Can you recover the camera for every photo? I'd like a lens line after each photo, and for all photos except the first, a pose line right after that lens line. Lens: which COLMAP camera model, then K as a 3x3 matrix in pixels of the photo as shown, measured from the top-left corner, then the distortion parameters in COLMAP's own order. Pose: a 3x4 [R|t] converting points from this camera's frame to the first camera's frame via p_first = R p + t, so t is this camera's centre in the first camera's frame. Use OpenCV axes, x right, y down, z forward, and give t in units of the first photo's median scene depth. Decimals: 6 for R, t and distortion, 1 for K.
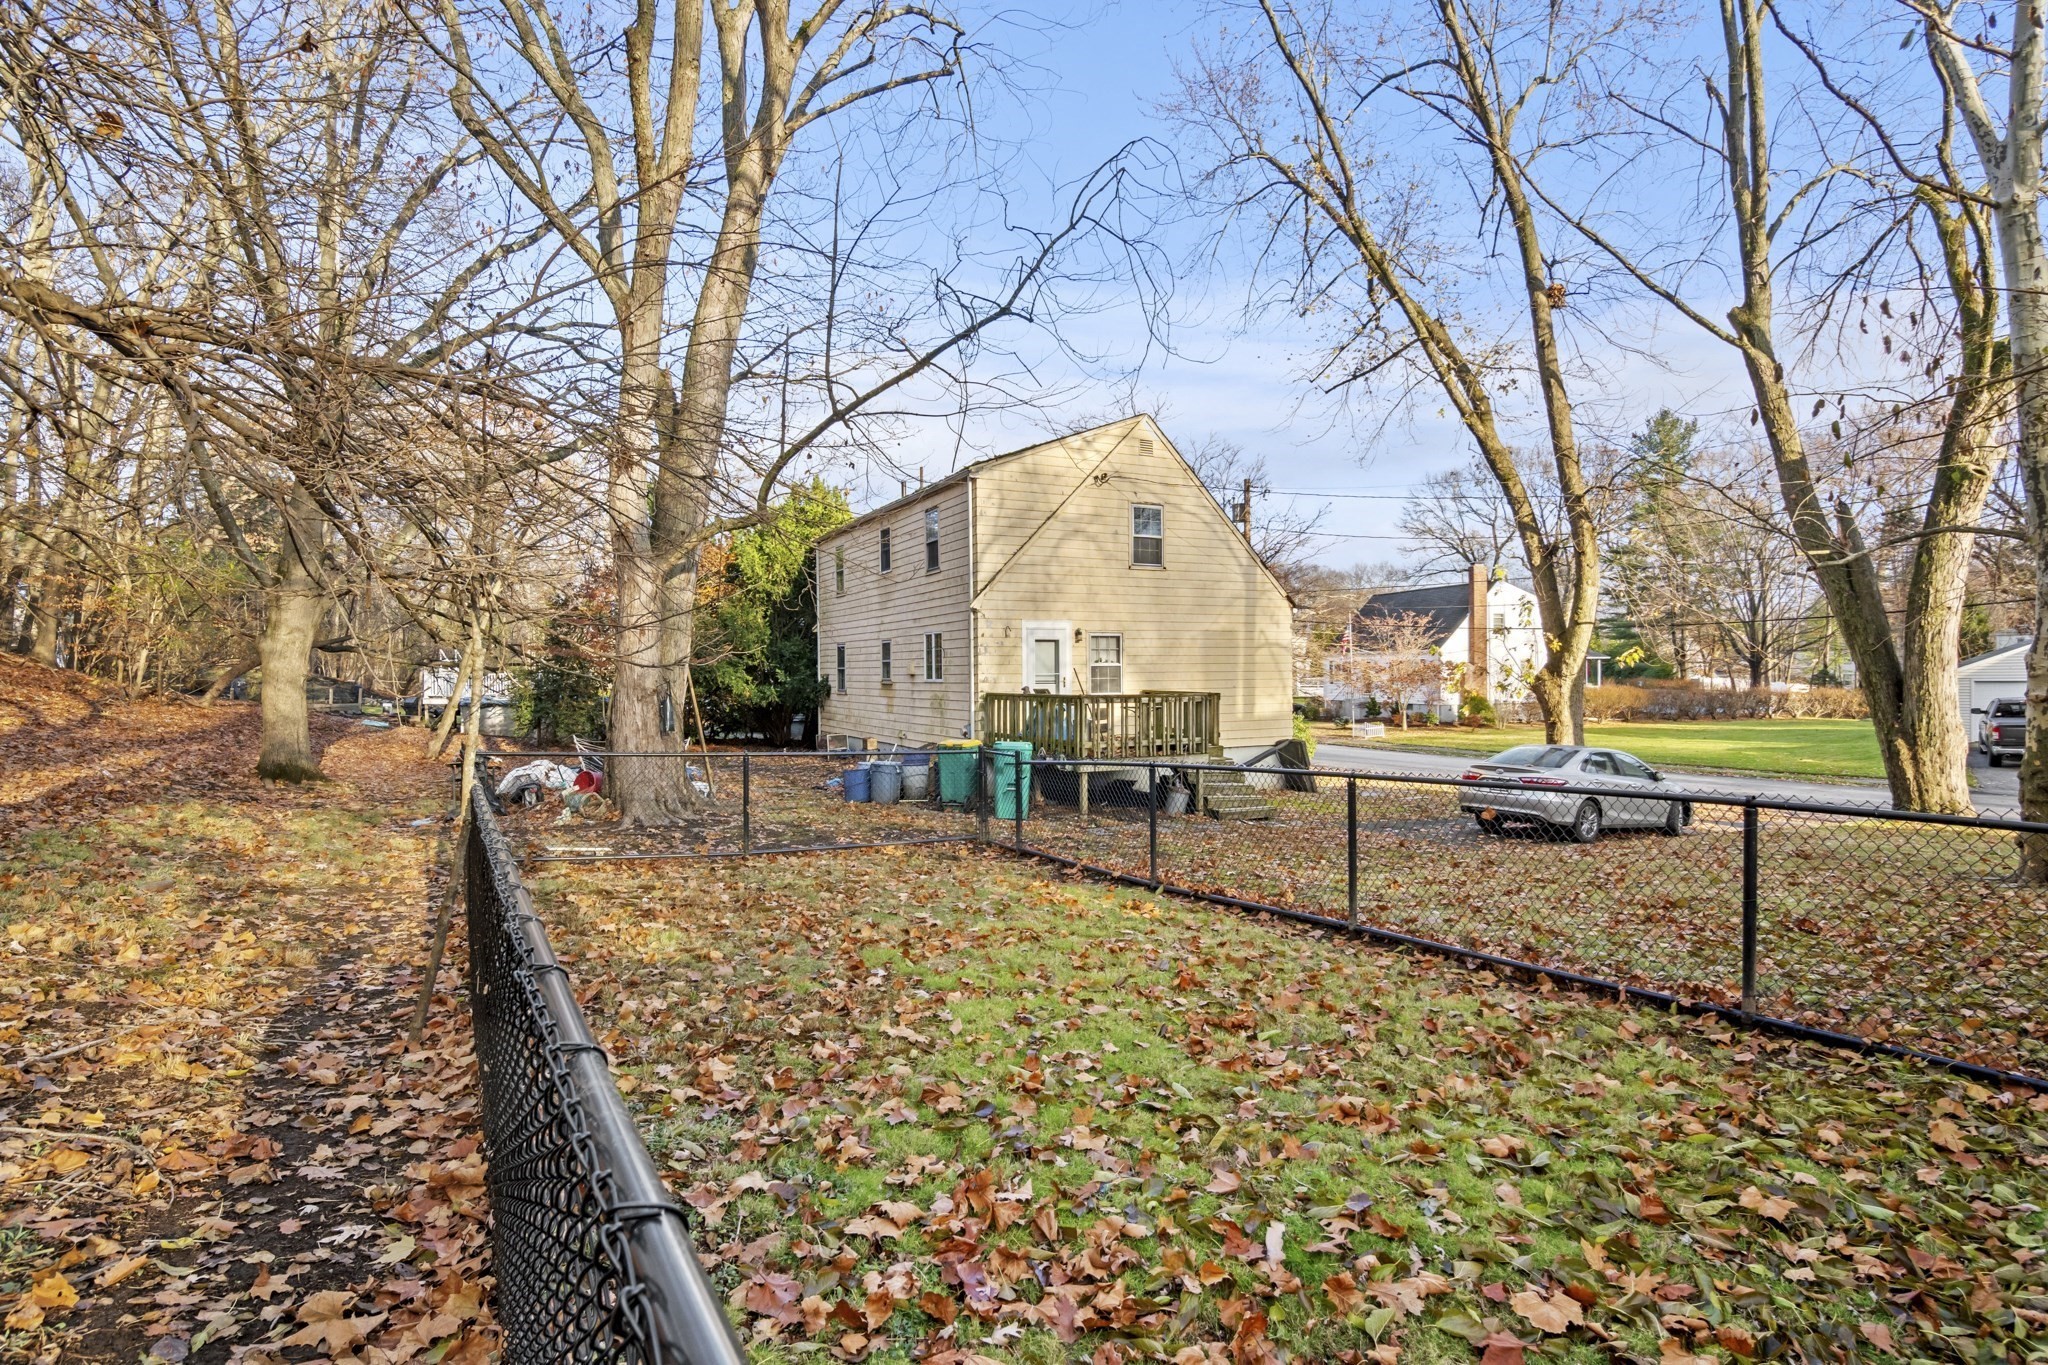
lens RADIAL K [[920.4, 0, 1024.0], [0, 920.4, 682.5], [0, 0, 1]] dist [-0.001464, -0.000274]
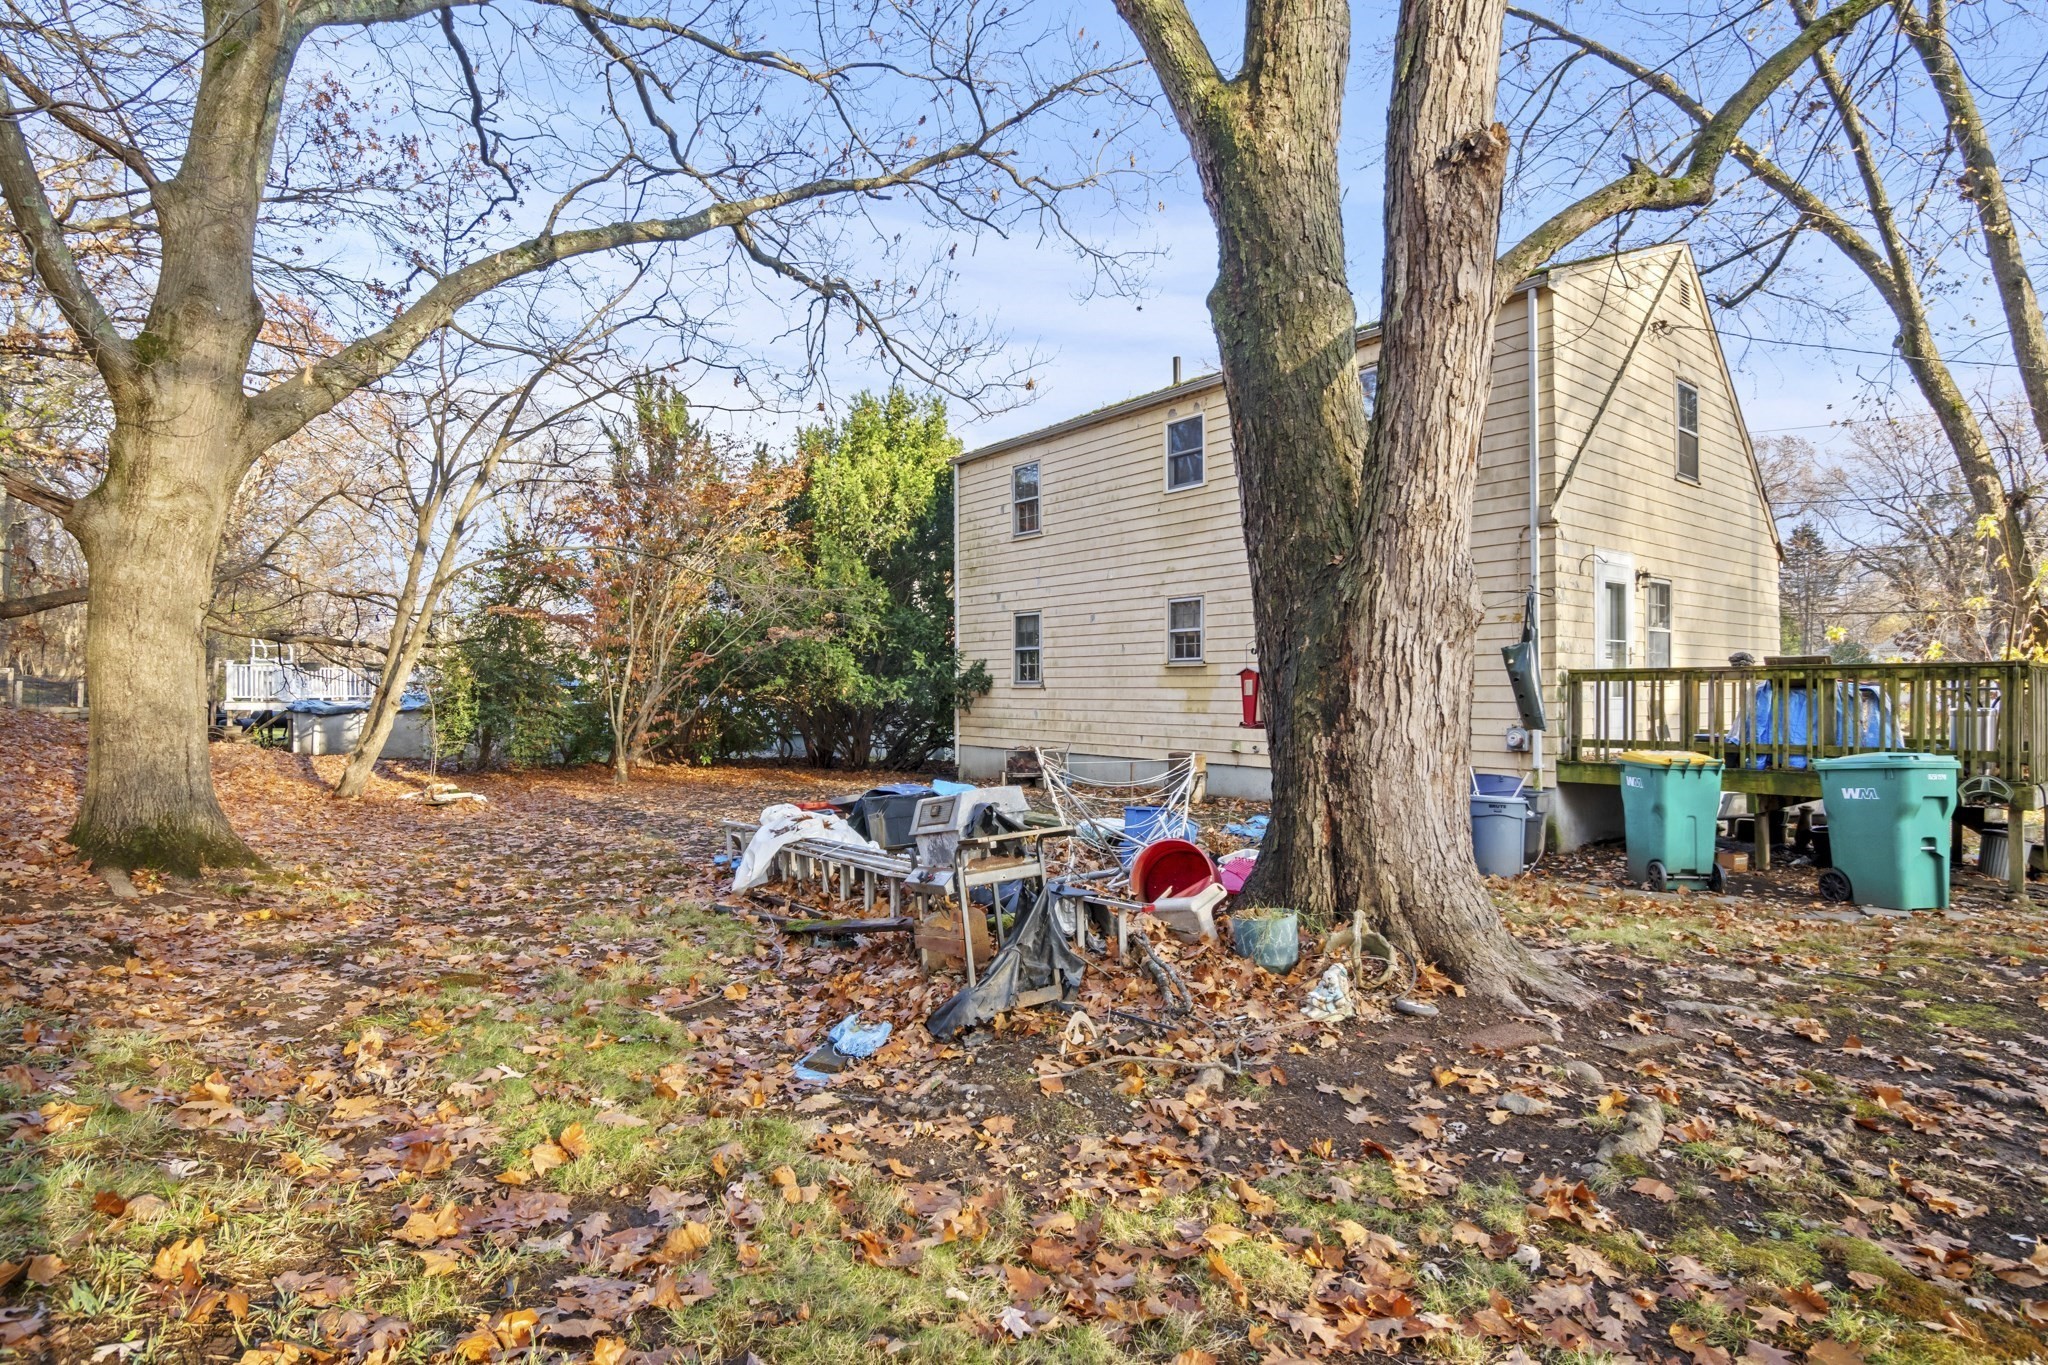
lens RADIAL K [[920.4, 0, 1024.0], [0, 920.4, 682.5], [0, 0, 1]] dist [-0.001464, -0.000274]
pose [[0.978268, 0.008280, 0.207180, -0.337873], [-0.003529, 0.999722, -0.023292, 0.024218], [-0.207316, 0.022055, 0.978025, 0.352881]]
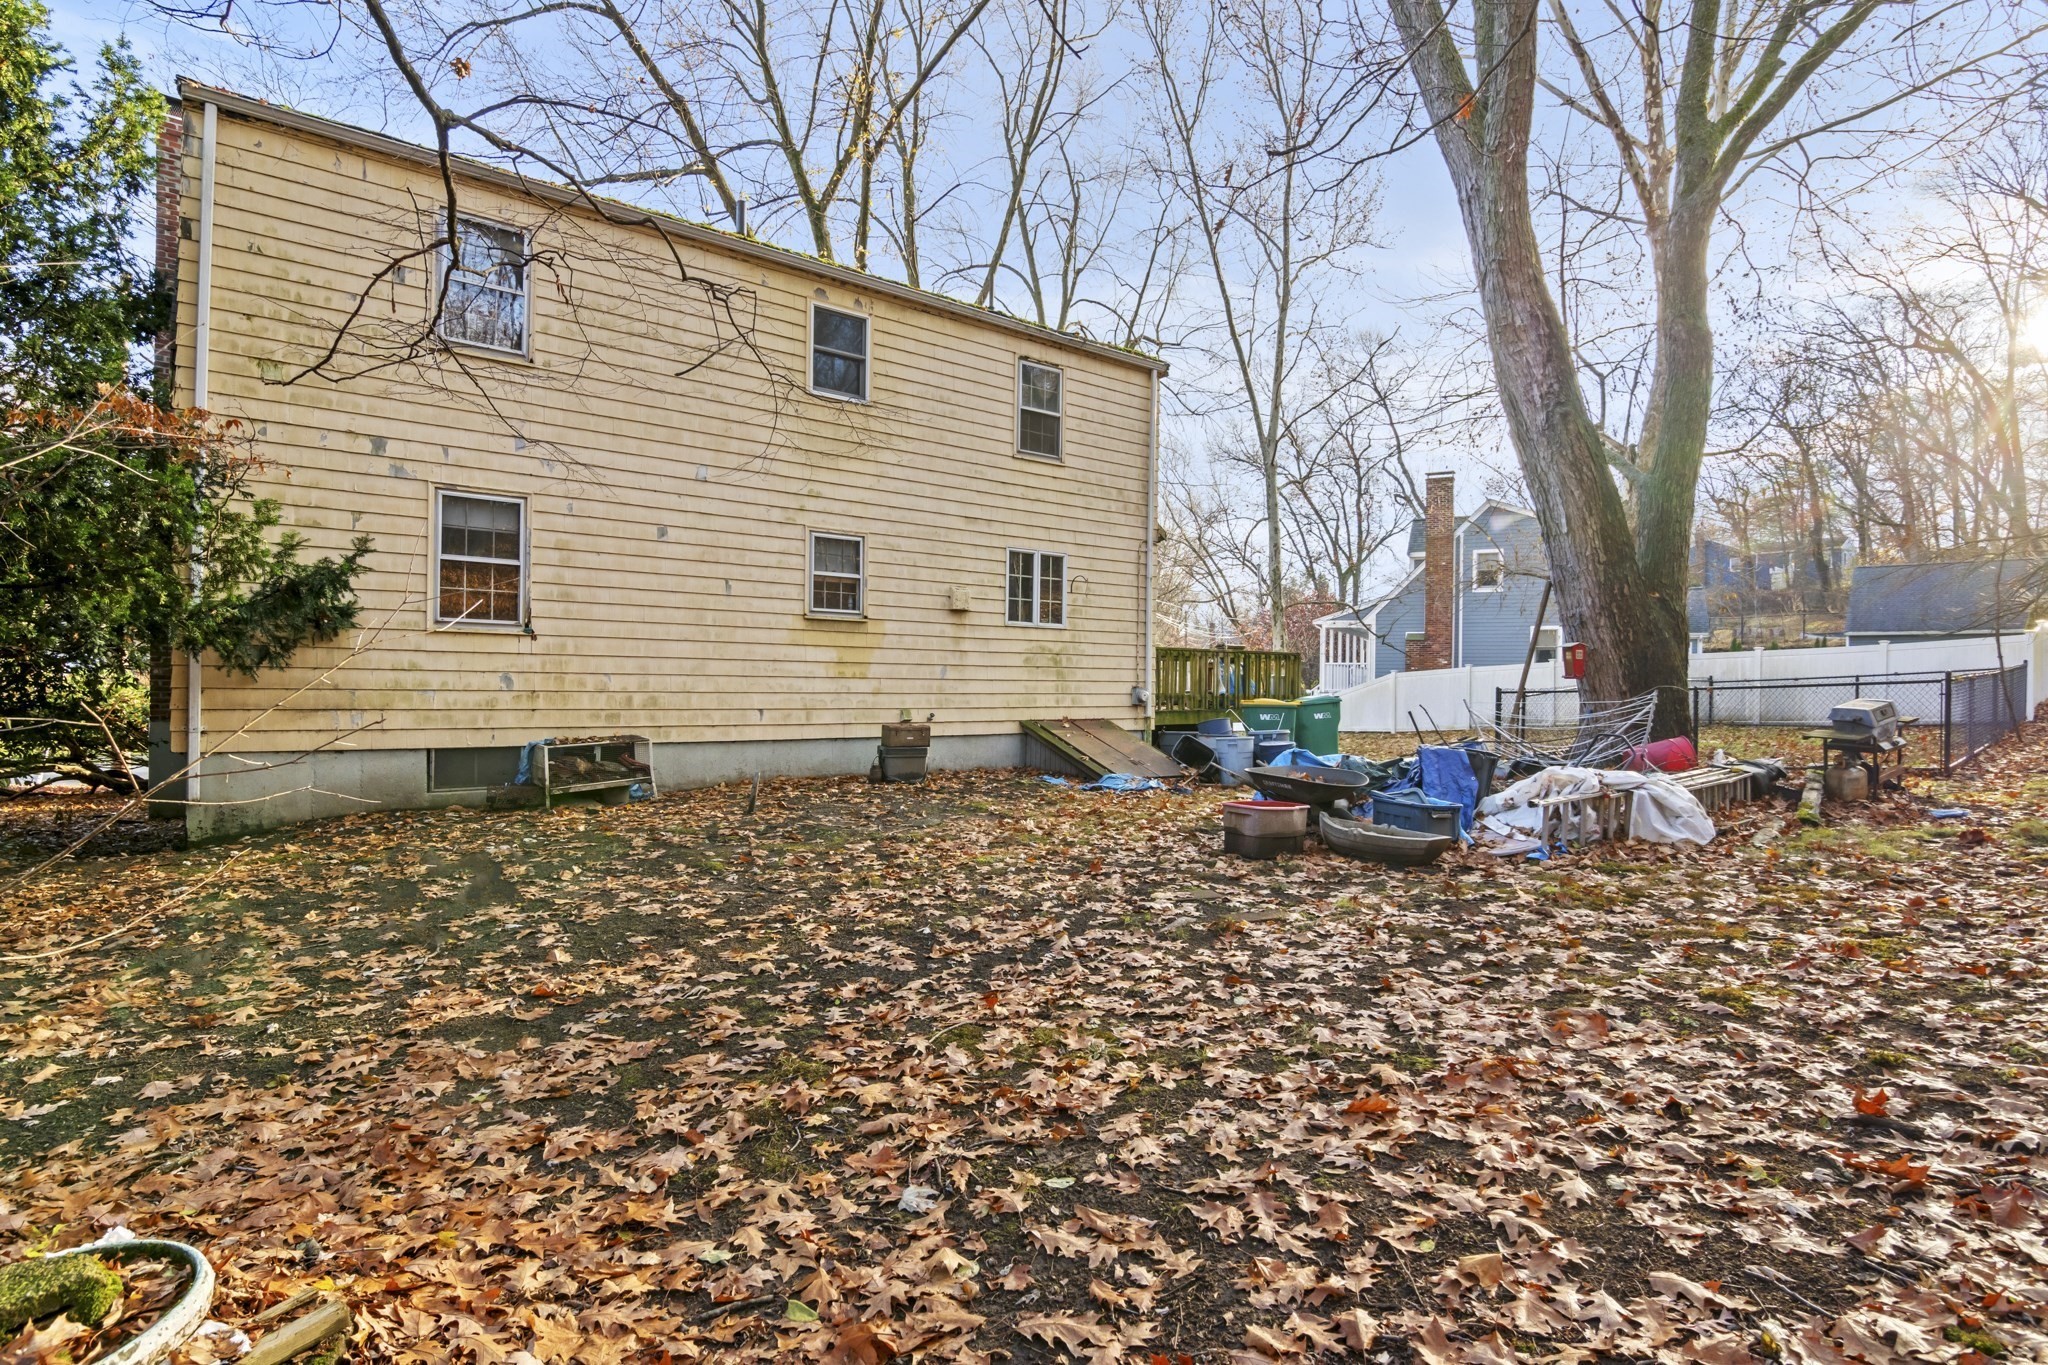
lens RADIAL K [[920.4, 0, 1024.0], [0, 920.4, 682.5], [0, 0, 1]] dist [-0.001464, -0.000274]
pose [[-0.095215, 0.000828, 0.995456, -0.577818], [-0.007733, 0.999969, -0.001572, 0.031381], [-0.995427, -0.007848, -0.095206, 0.822302]]
